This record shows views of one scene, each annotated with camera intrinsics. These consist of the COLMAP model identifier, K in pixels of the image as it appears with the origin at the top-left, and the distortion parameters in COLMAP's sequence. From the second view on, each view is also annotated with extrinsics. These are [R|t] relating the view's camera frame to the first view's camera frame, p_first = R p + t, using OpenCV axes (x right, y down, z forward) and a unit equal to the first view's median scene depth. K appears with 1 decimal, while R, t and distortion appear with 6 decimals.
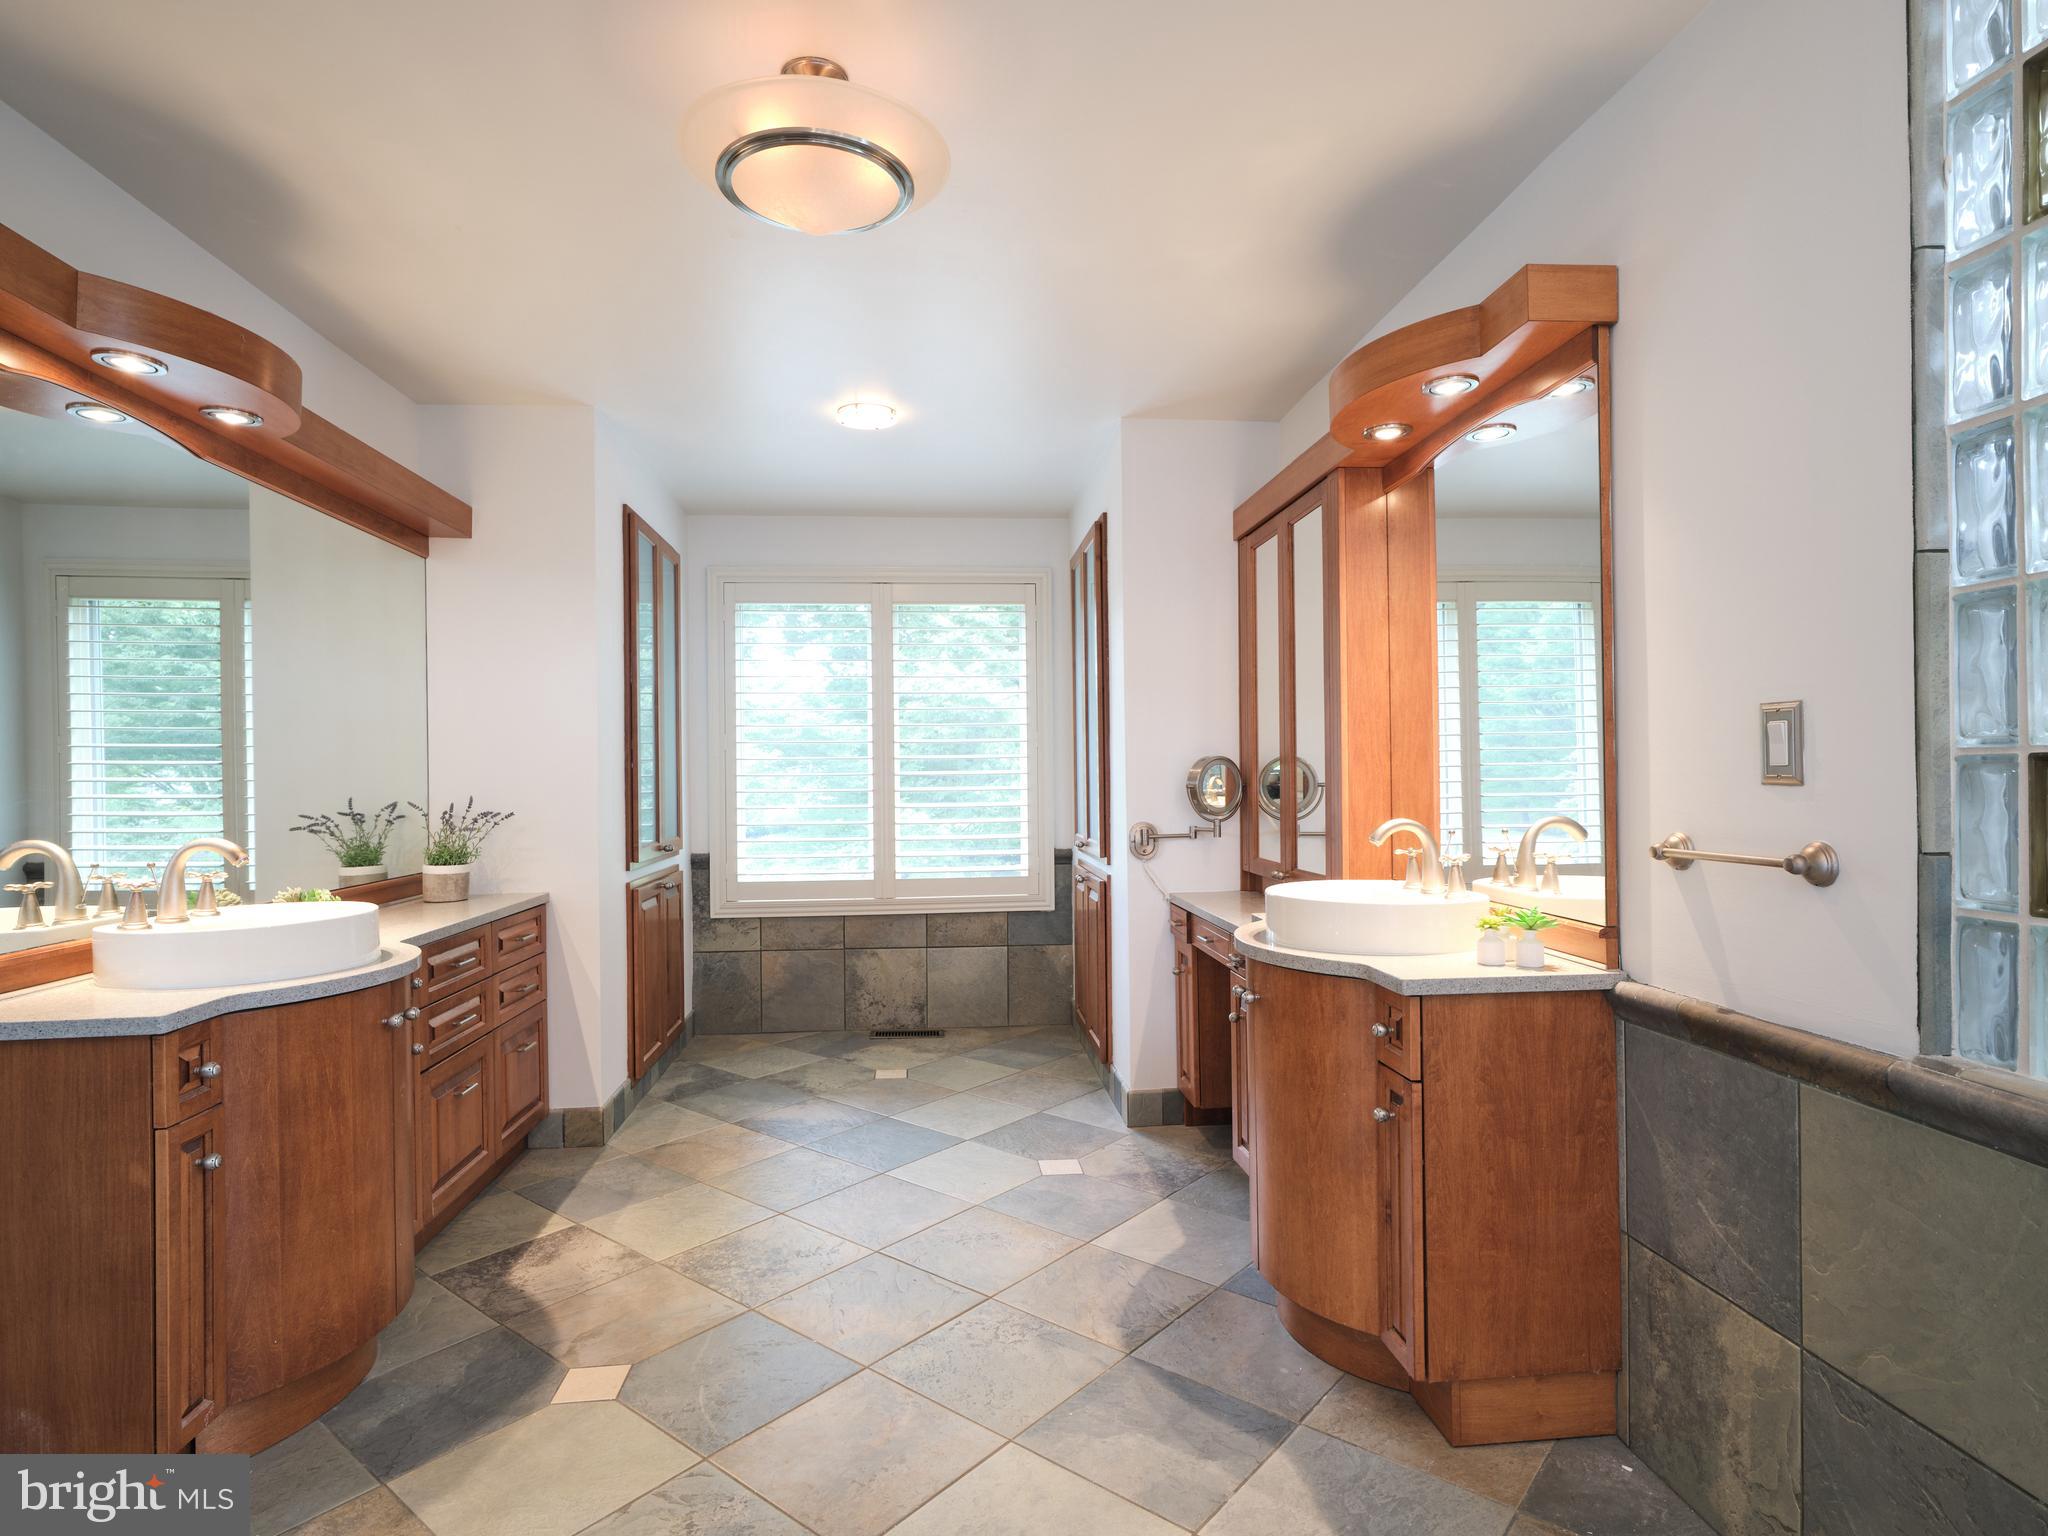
lens RADIAL K [[1090.8, 0, 1024.7], [0, 1090.8, 770.5], [0, 0, 1]] dist [-0.007506, -0.000365]
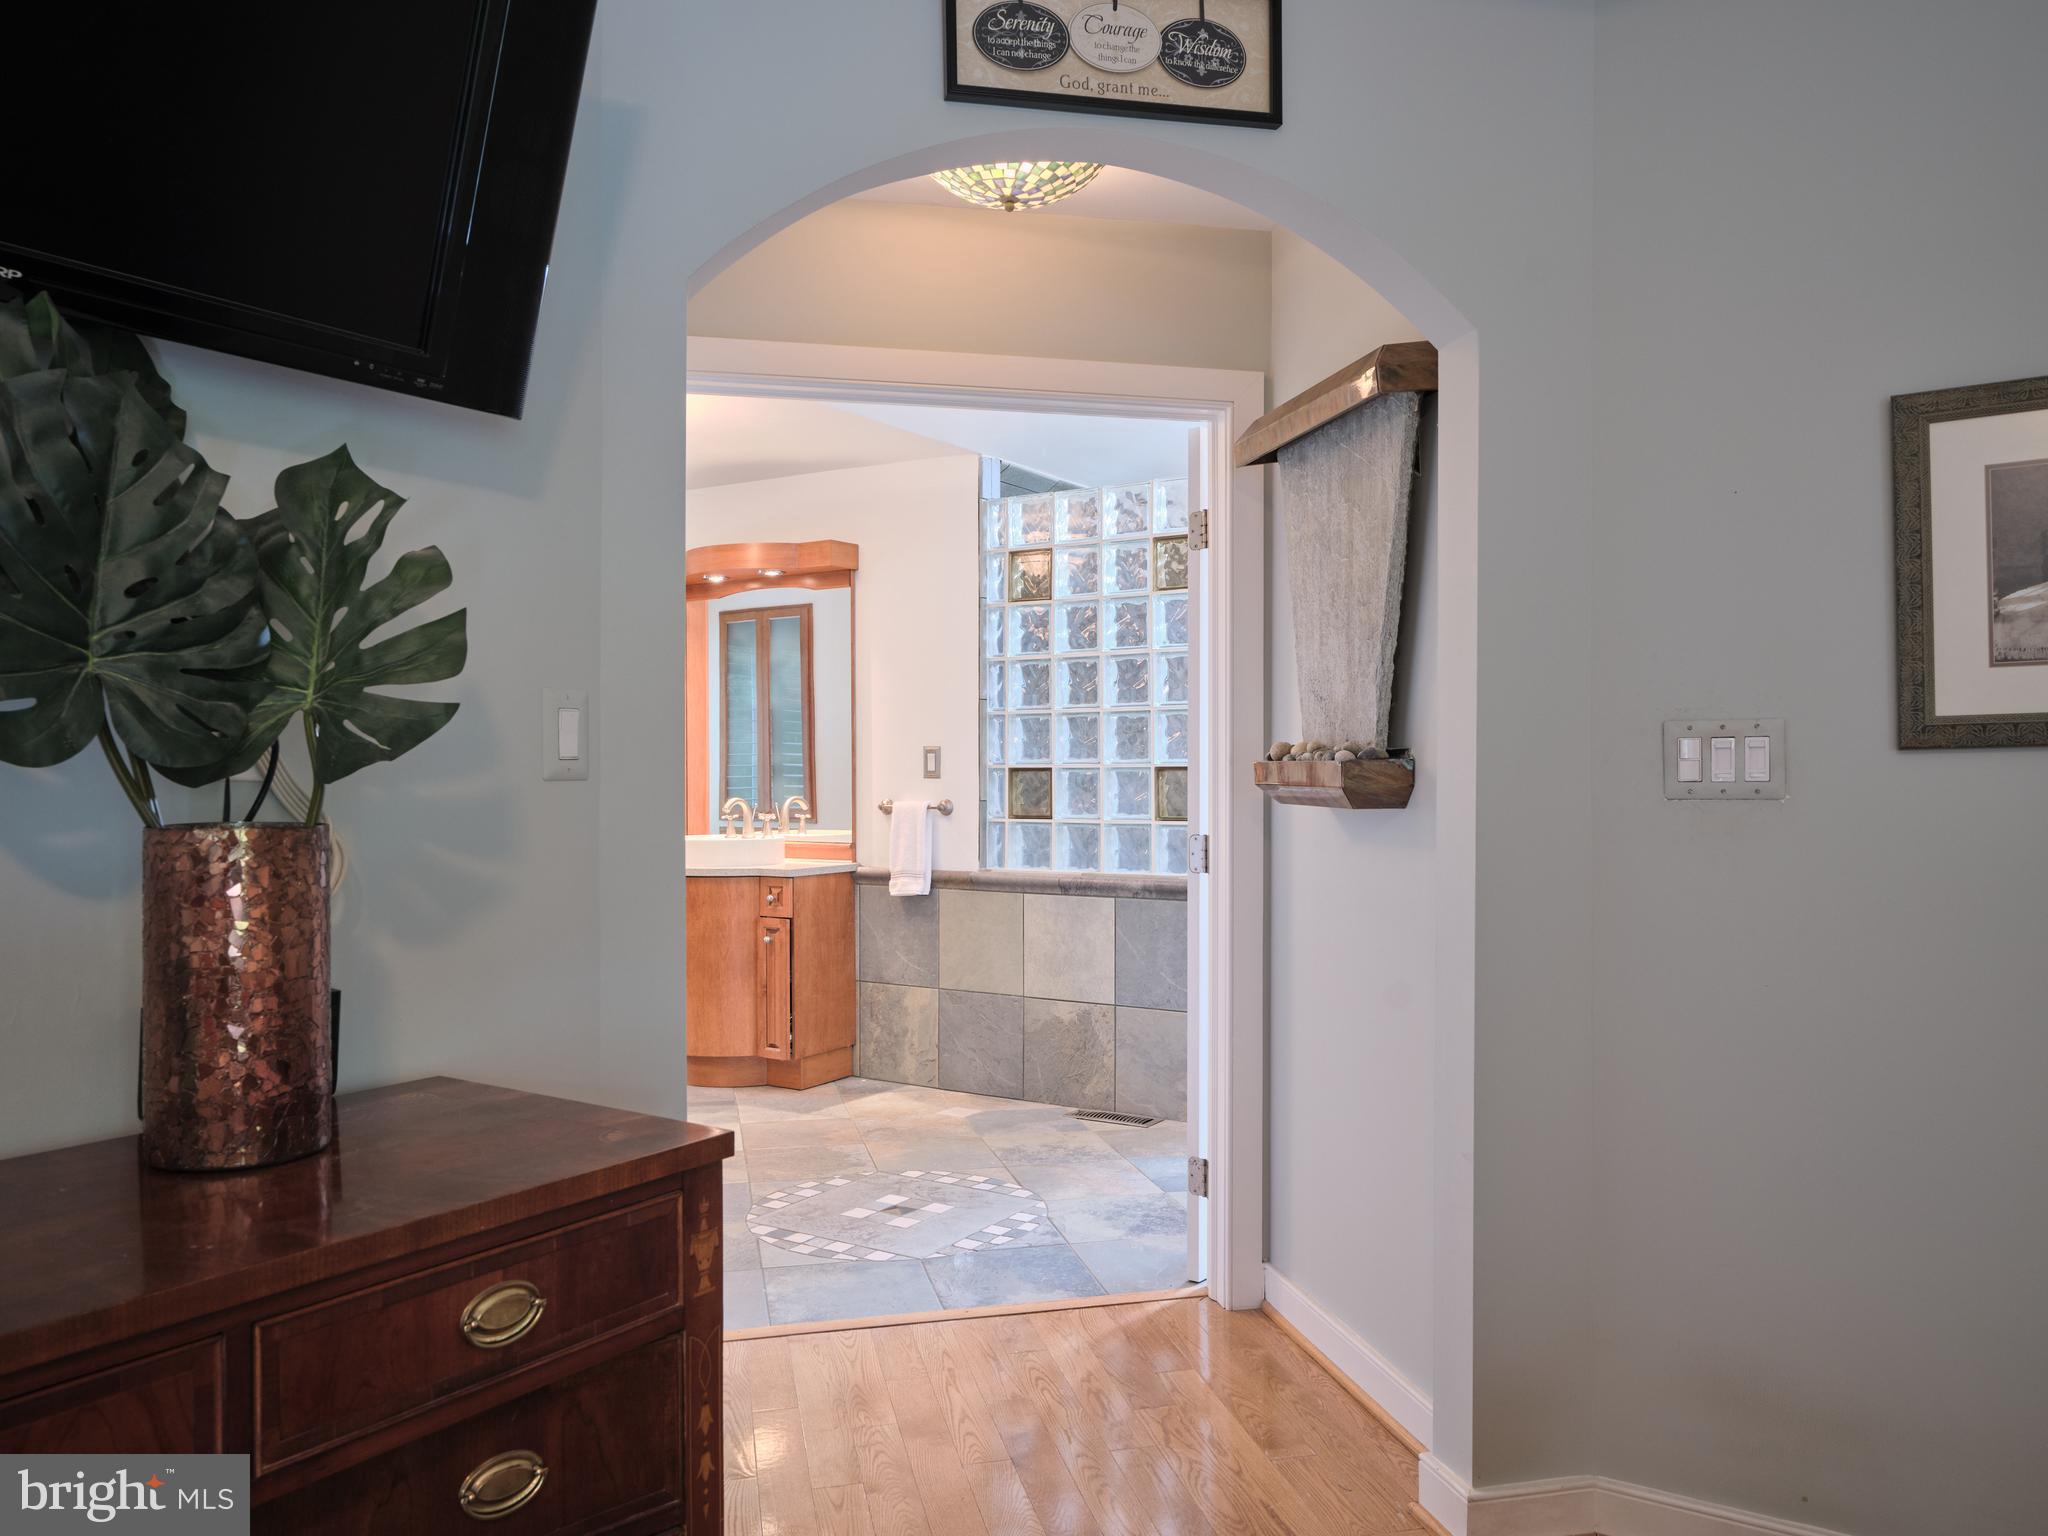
lens RADIAL K [[1448.5, 0, 1024.0], [0, 1448.5, 767.9], [0, 0, 1]] dist [-0.011289, -0.003330]
pose [[0.619444, 0.007515, 0.785005, -1.849055], [-0.005765, 0.999971, -0.005023, 0.004617], [-0.785019, -0.001414, 0.619469, -1.297129]]
